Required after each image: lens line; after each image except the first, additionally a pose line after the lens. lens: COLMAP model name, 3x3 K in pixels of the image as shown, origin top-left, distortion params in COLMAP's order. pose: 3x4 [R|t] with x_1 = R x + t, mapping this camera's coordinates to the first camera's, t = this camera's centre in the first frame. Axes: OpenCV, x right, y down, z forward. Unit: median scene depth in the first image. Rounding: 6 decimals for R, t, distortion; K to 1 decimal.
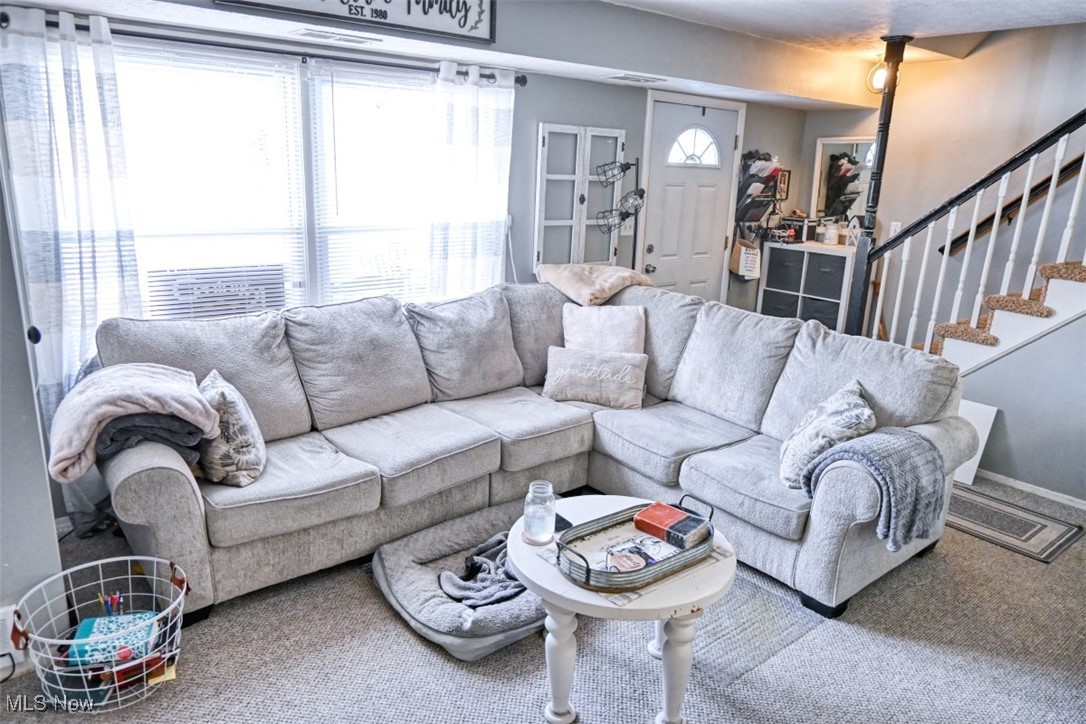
lens RADIAL K [[733.9, 0, 561.7], [0, 733.9, 370.4], [0, 0, 1]] dist [-0.002688, -0.003529]
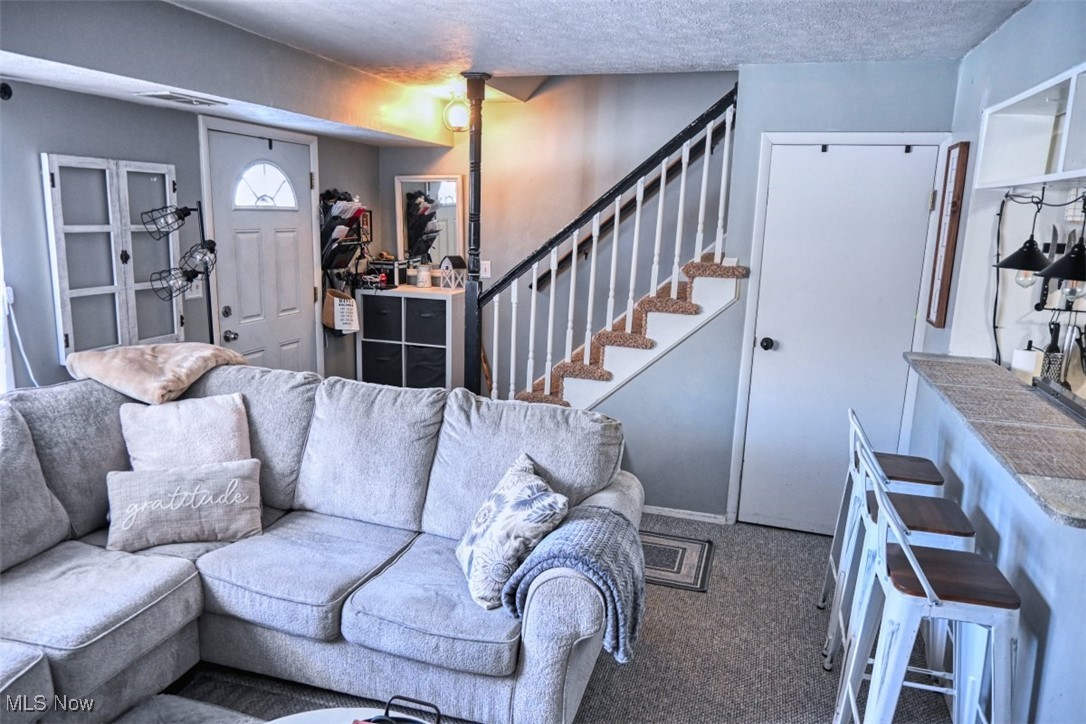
lens RADIAL K [[733.9, 0, 545.7], [0, 733.9, 367.8], [0, 0, 1]] dist [-0.002688, -0.003529]
pose [[0.842572, -0.126705, 0.523467, -0.016776], [0.150813, 0.988556, -0.003469, -0.061702], [-0.517037, 0.081869, 0.852039, 0.176655]]
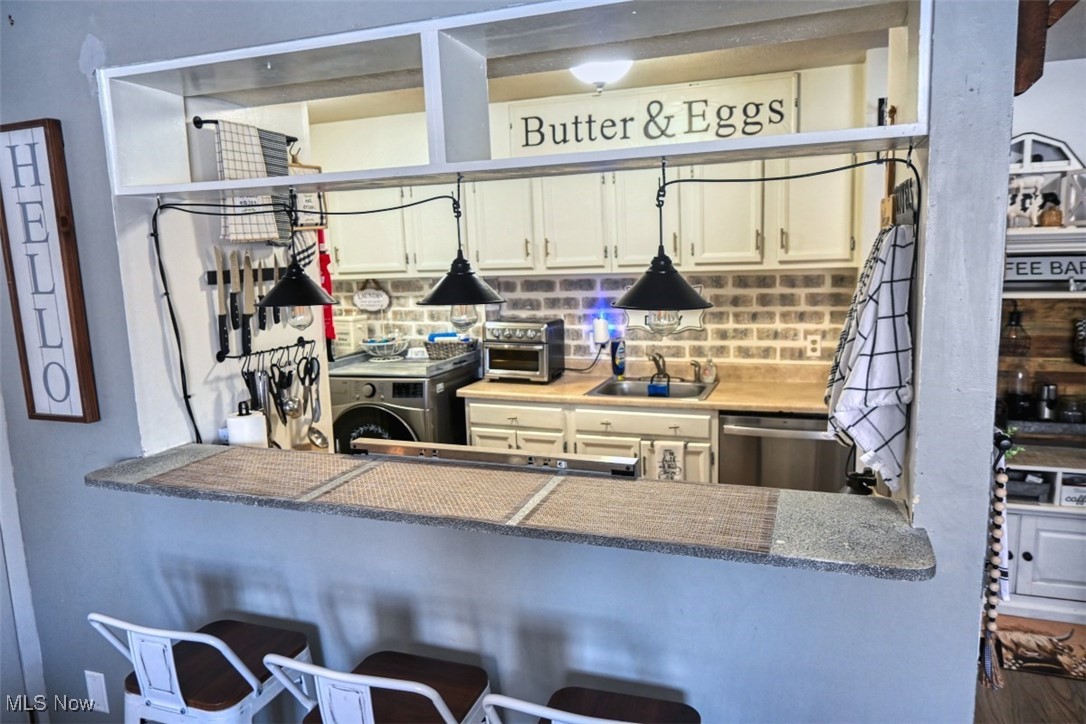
lens RADIAL K [[733.9, 0, 542.8], [0, 733.9, 361.6], [0, 0, 1]] dist [-0.002688, -0.003529]
pose [[-0.502225, -0.163450, 0.849149, 0.209941], [0.244863, 0.914902, 0.320929, -0.164001], [-0.829344, 0.369104, -0.419464, 0.576777]]
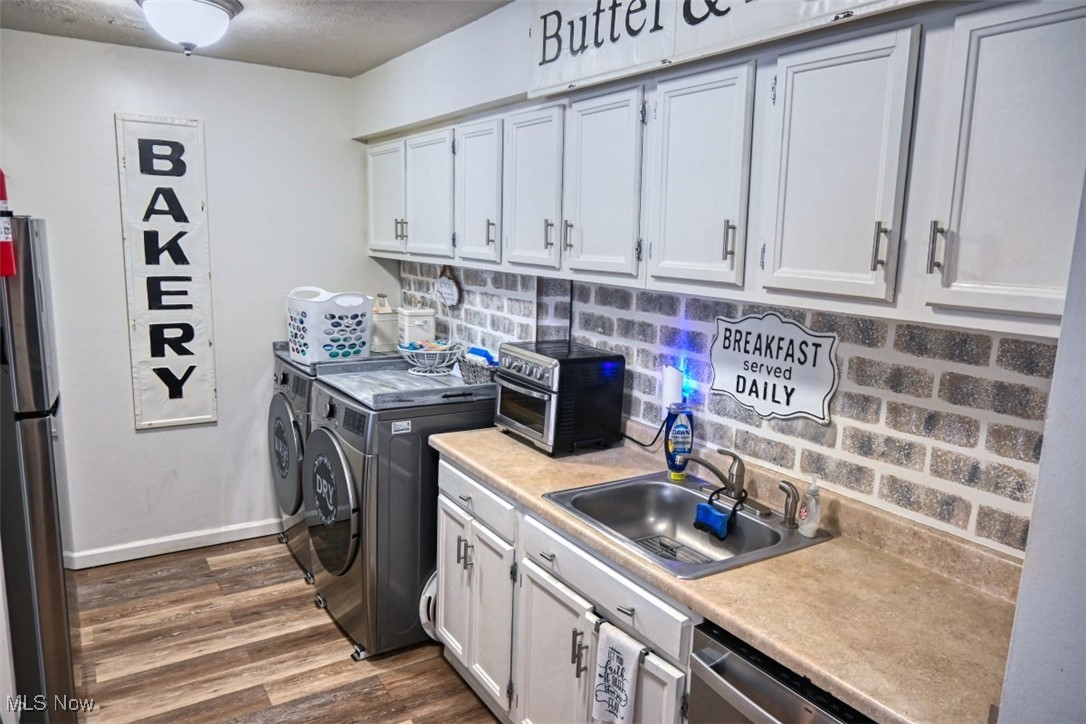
lens RADIAL K [[733.9, 0, 543.0], [0, 733.9, 364.8], [0, 0, 1]] dist [-0.002688, -0.003529]
pose [[0.116797, -0.219283, 0.968645, 0.478449], [0.243447, 0.951886, 0.186135, 0.001321], [-0.962856, 0.214074, 0.164562, 0.034207]]
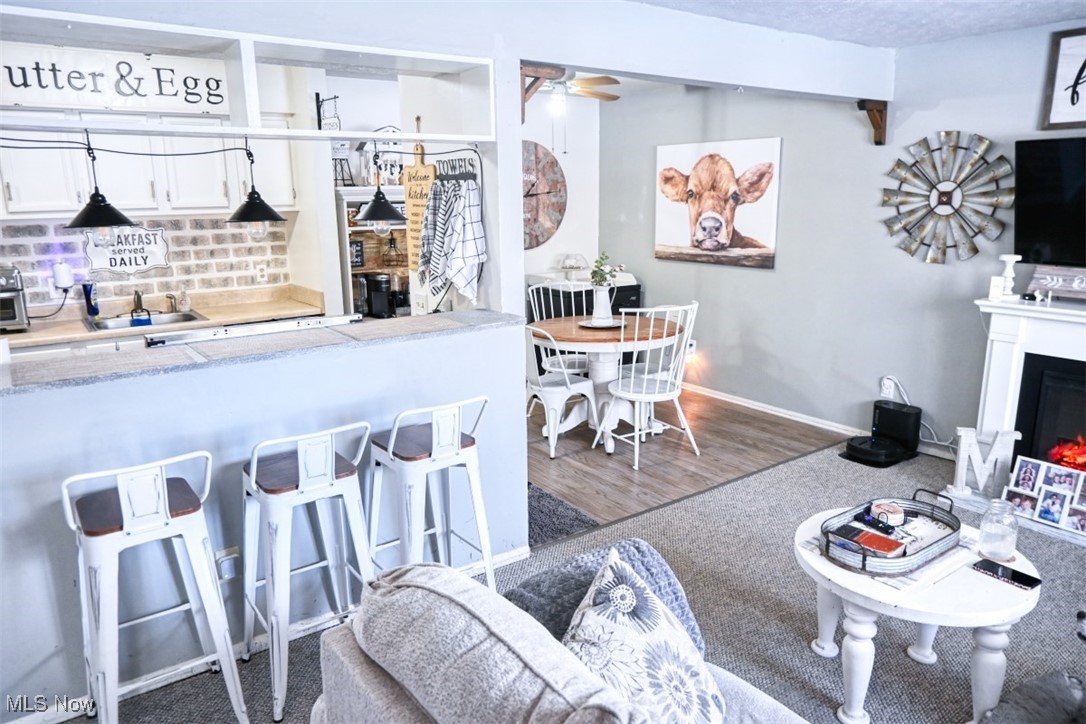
lens RADIAL K [[733.9, 0, 537.5], [0, 733.9, 353.9], [0, 0, 1]] dist [-0.002688, -0.003529]
pose [[-0.997587, -0.048570, 0.049613, 0.318087], [-0.018957, 0.877969, 0.478341, -0.275989], [-0.066792, 0.476247, -0.876771, 1.013331]]
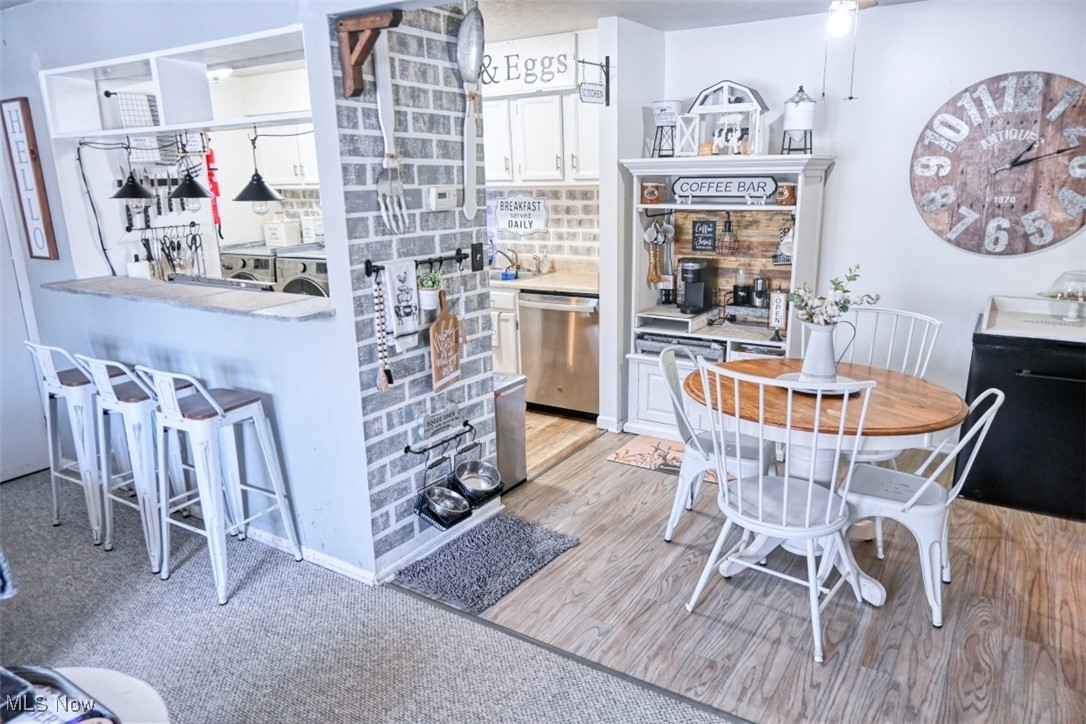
lens RADIAL K [[733.9, 0, 541.4], [0, 733.9, 361.7], [0, 0, 1]] dist [-0.002688, -0.003529]
pose [[-0.314073, -0.282301, 0.906457, -0.305907], [0.267060, 0.889948, 0.369691, -0.106780], [-0.911064, 0.358189, -0.204117, 0.307072]]
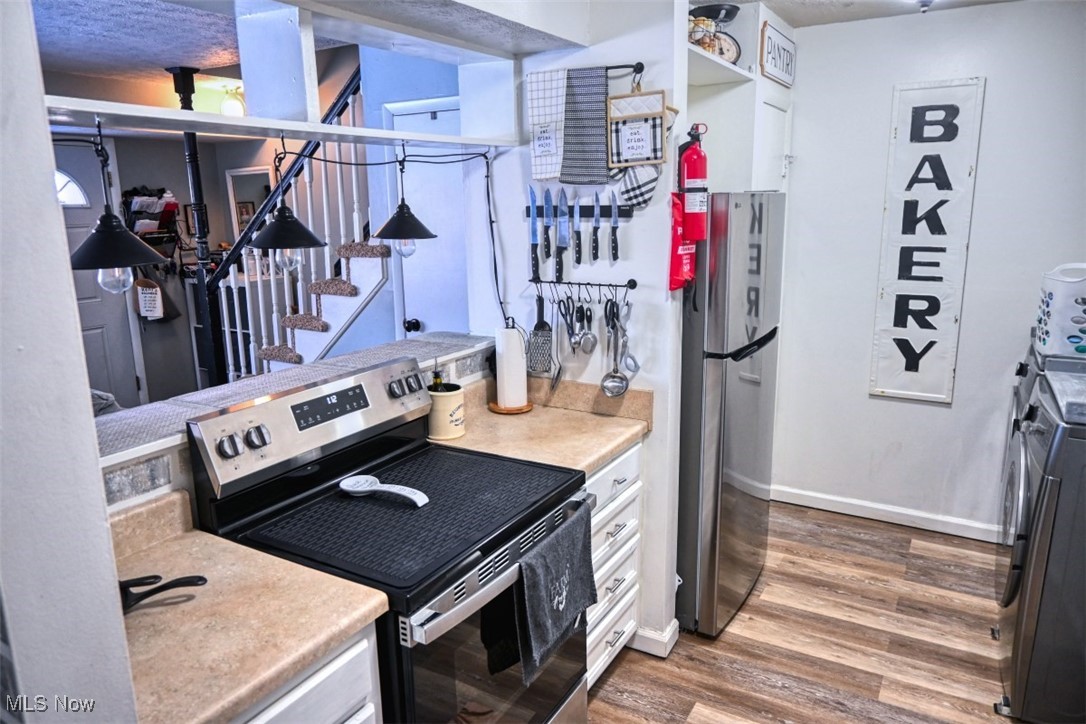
lens RADIAL K [[733.9, 0, 534.8], [0, 733.9, 366.1], [0, 0, 1]] dist [-0.002688, -0.003529]
pose [[0.939776, -0.136665, 0.313280, 0.582109], [0.150244, 0.988457, -0.019497, 0.040139], [-0.306999, 0.065391, 0.949461, -0.074274]]
